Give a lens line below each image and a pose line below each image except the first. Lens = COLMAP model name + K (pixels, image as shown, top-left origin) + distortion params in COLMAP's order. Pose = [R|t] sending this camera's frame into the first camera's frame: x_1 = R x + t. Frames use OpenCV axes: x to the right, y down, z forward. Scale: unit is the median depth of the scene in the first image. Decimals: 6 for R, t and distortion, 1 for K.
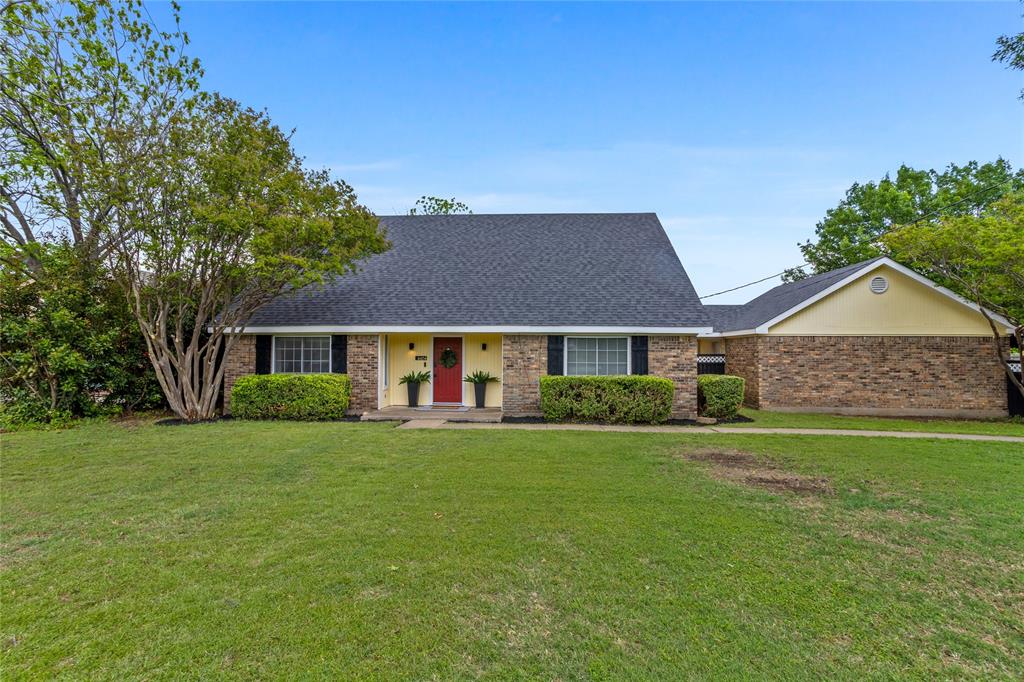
lens RADIAL K [[510.4, 0, 493.0], [0, 510.4, 344.2], [0, 0, 1]] dist [0.001584, 0.000573]
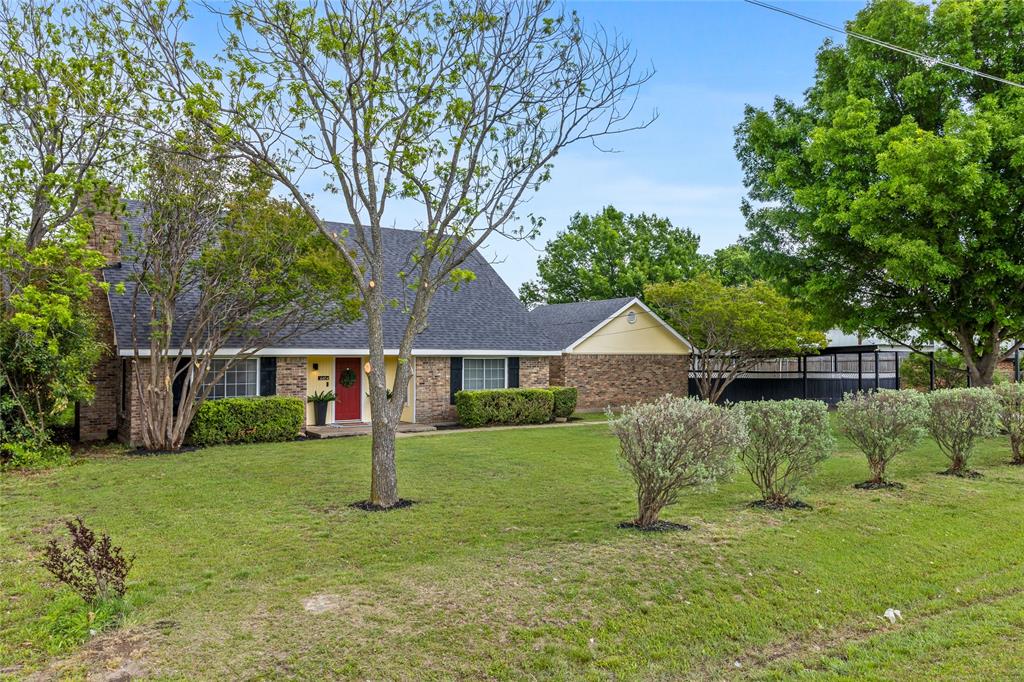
lens RADIAL K [[775.5, 0, 512.0], [0, 775.5, 341.0], [0, 0, 1]] dist [-0.000606, 0.000217]
pose [[0.785604, 0.006137, 0.618699, -0.810606], [-0.006671, 0.999977, -0.001448, -0.047630], [-0.618694, -0.002990, 0.785627, -0.458163]]
